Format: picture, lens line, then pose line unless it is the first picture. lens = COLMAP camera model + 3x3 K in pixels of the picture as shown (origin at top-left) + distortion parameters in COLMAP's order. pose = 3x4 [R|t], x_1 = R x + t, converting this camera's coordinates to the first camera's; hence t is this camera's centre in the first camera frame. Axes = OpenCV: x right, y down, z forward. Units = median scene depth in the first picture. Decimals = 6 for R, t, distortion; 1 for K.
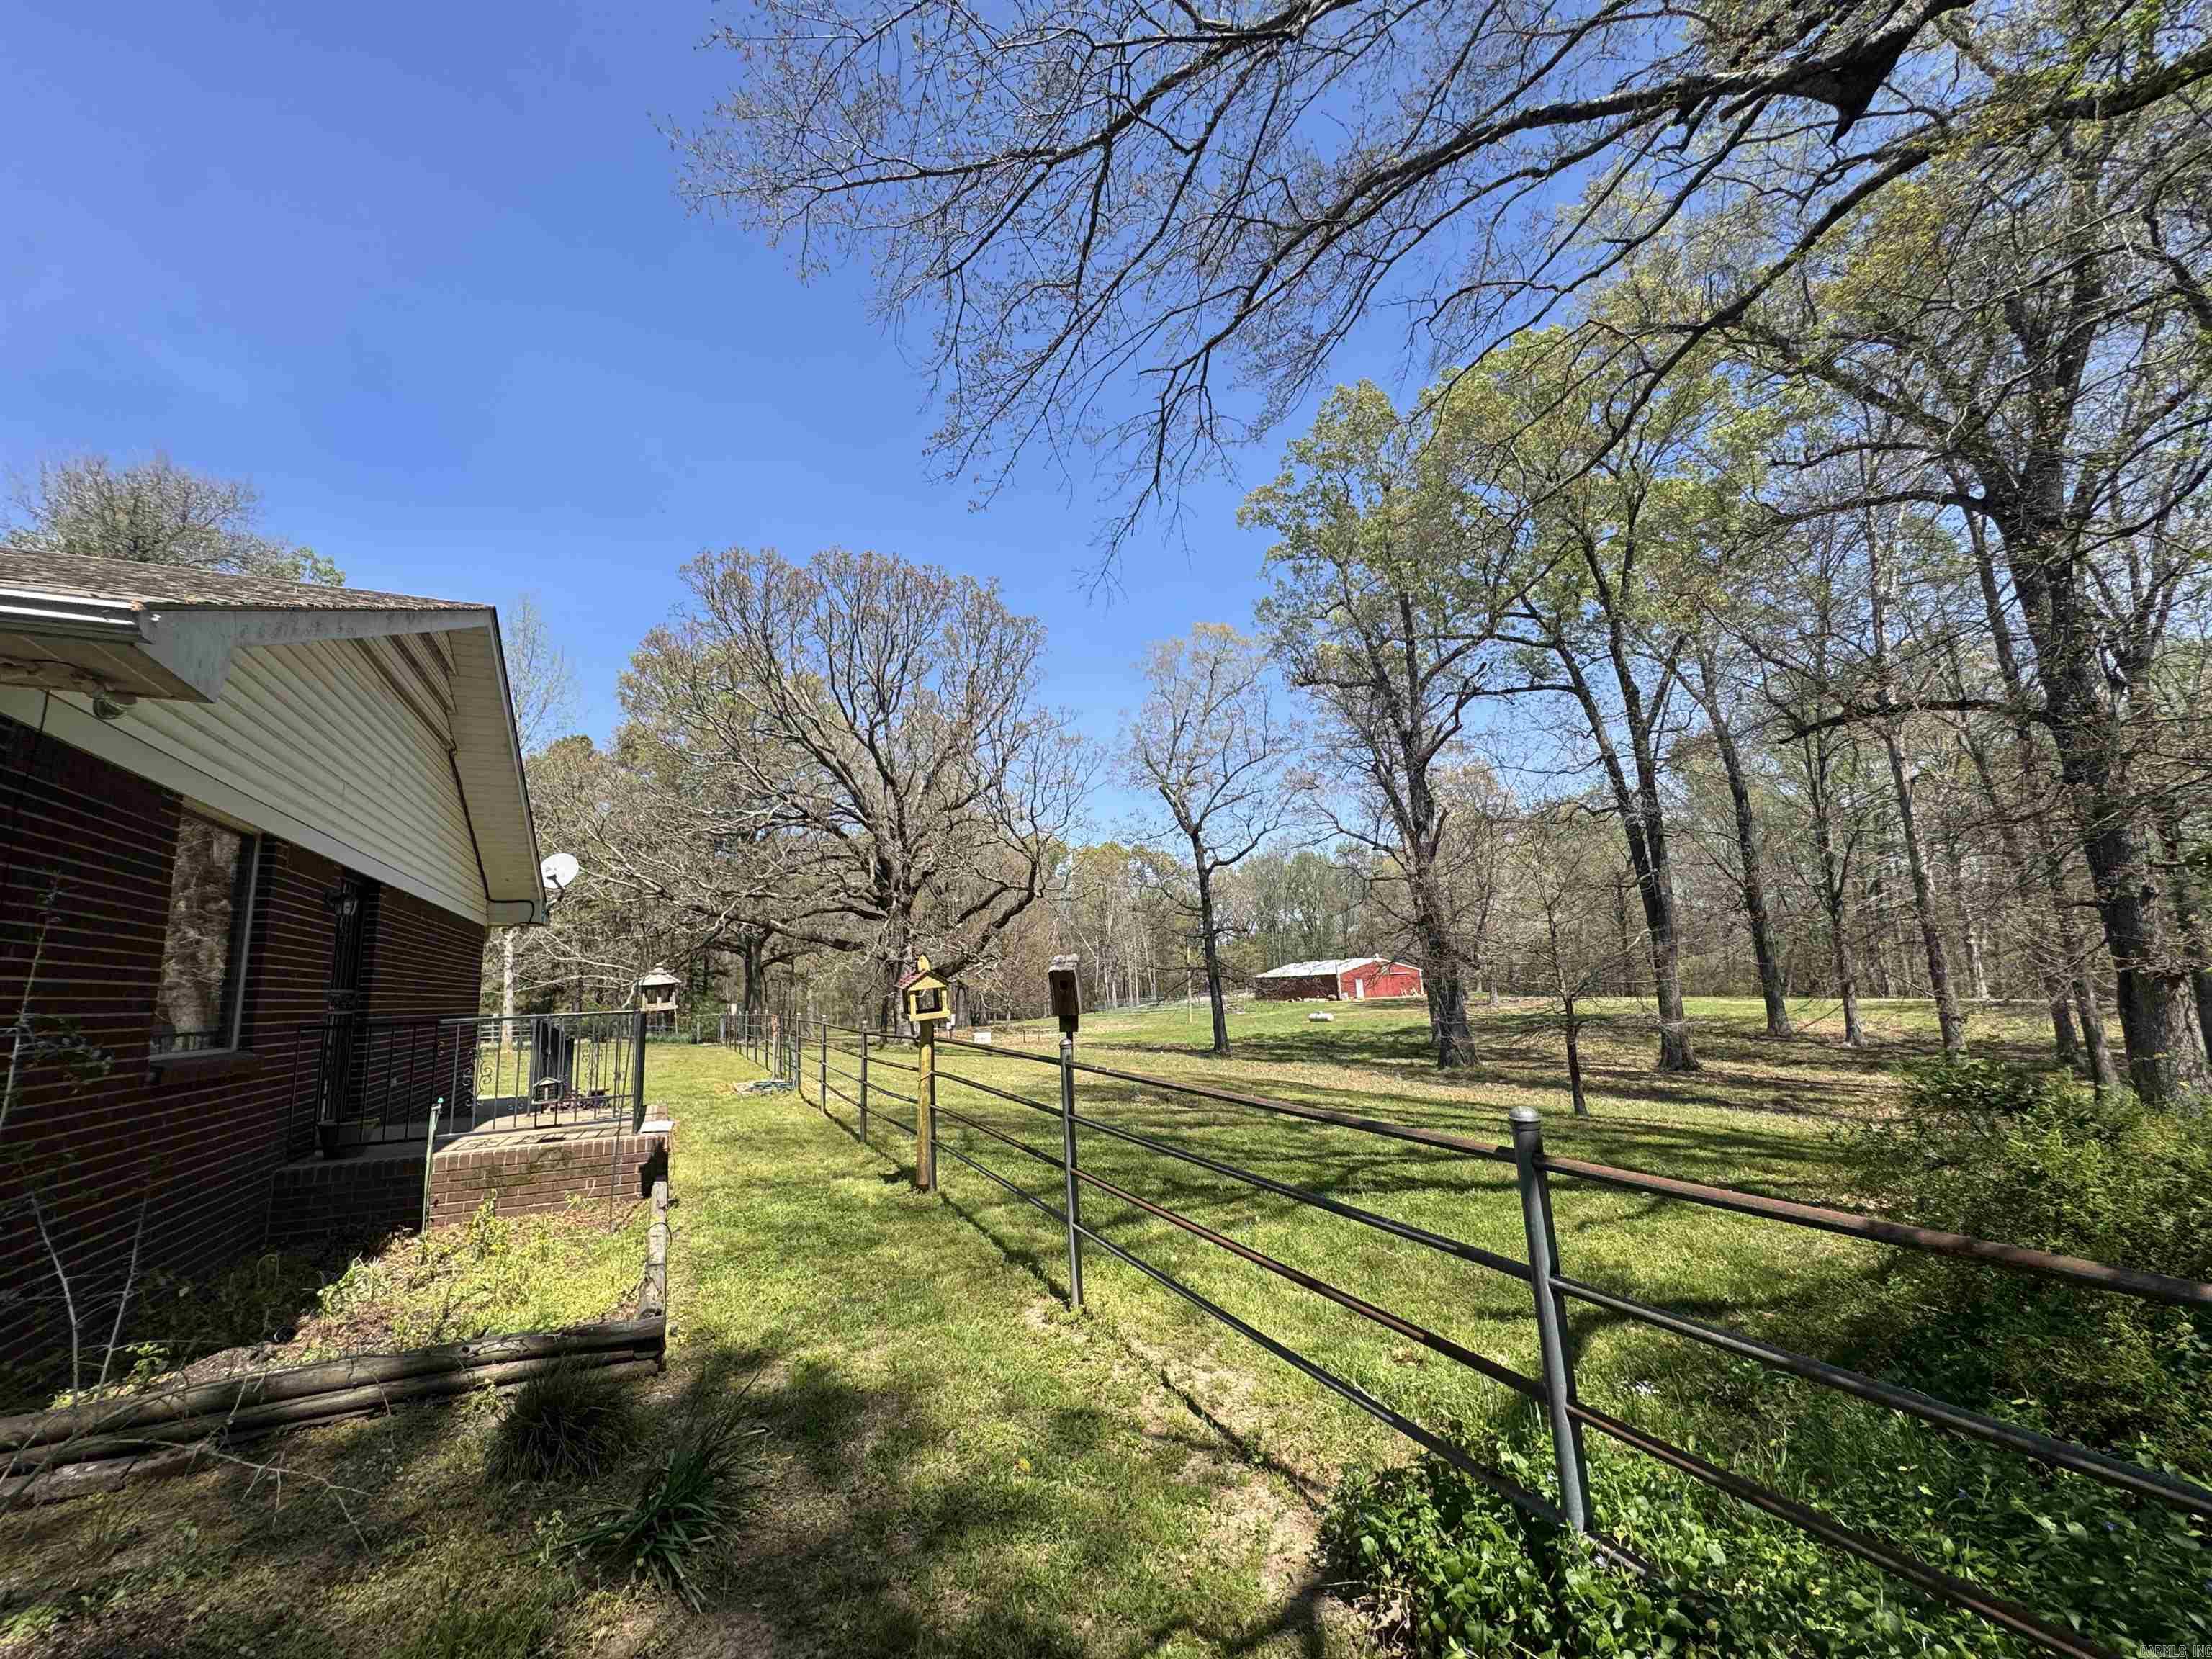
lens RADIAL K [[888.9, 0, 1103.6], [0, 888.9, 826.8], [0, 0, 1]] dist [-0.002756, -0.000073]
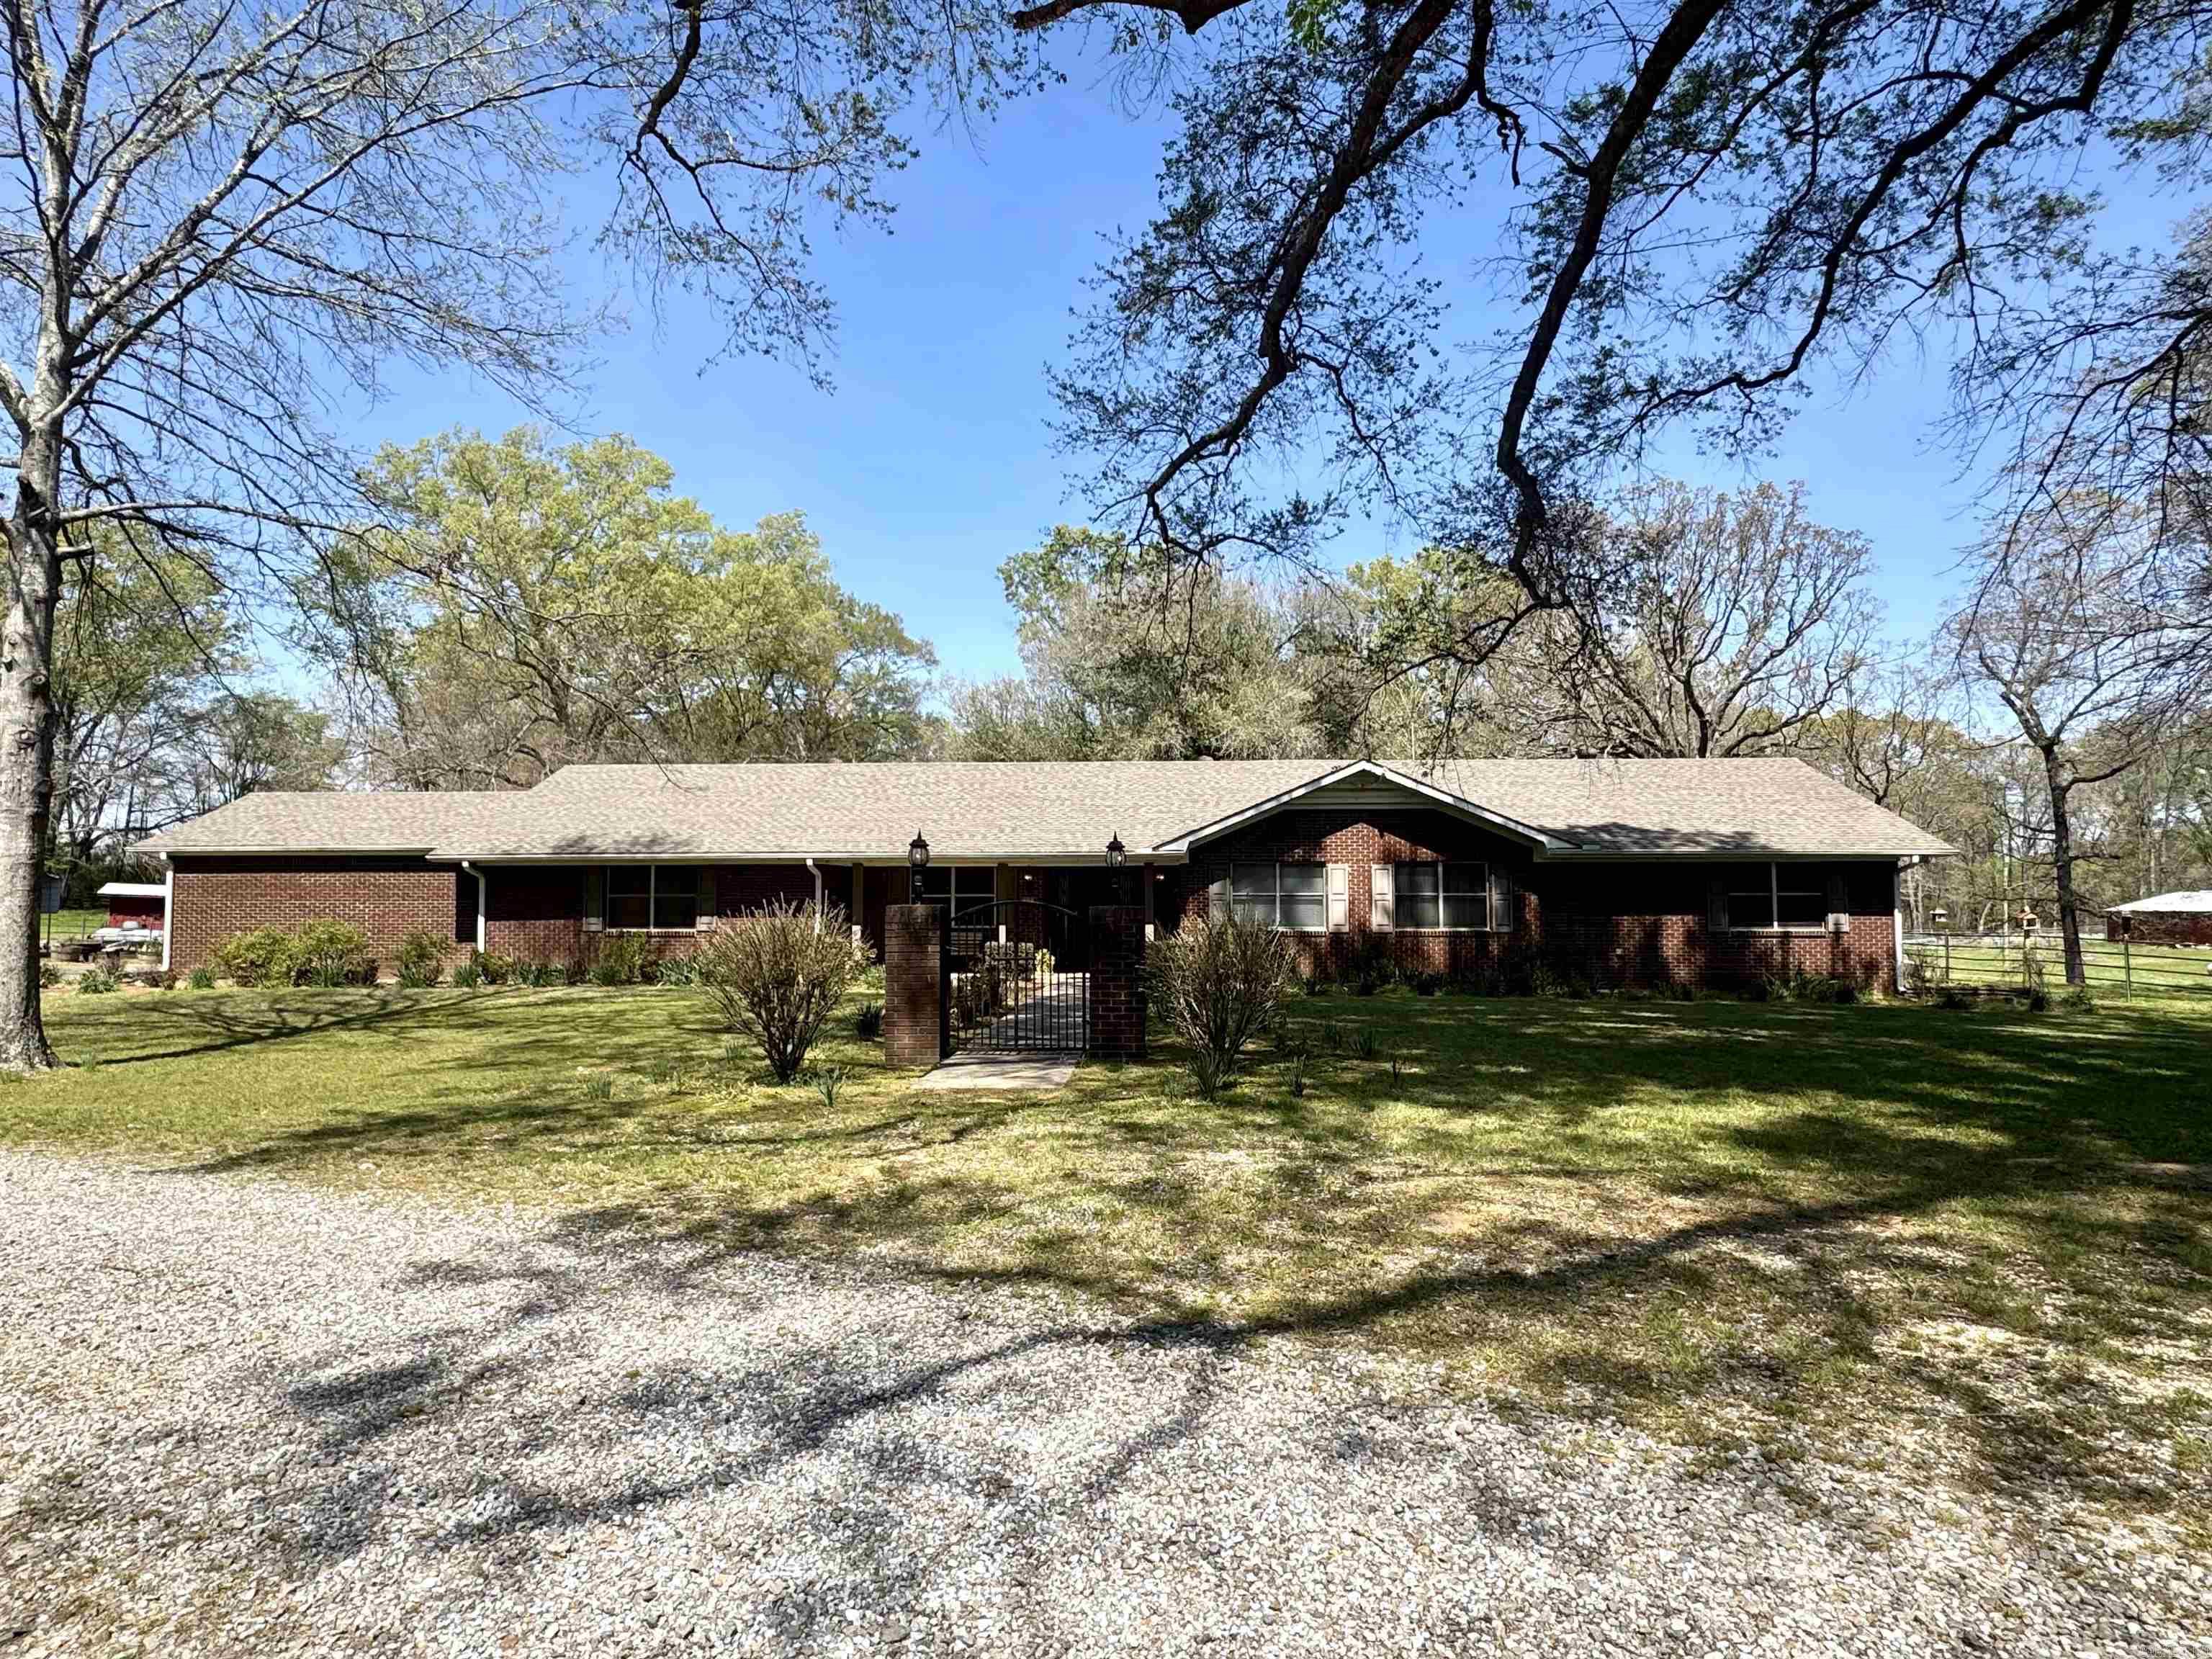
lens RADIAL K [[1277.6, 0, 1106.0], [0, 1277.6, 829.5], [0, 0, 1]] dist [-0.001605, -0.000368]
pose [[0.881933, 0.026097, -0.470652, -0.118766], [0.035542, 0.991942, 0.121603, -0.094554], [0.470033, -0.123973, 0.873899, -0.527567]]
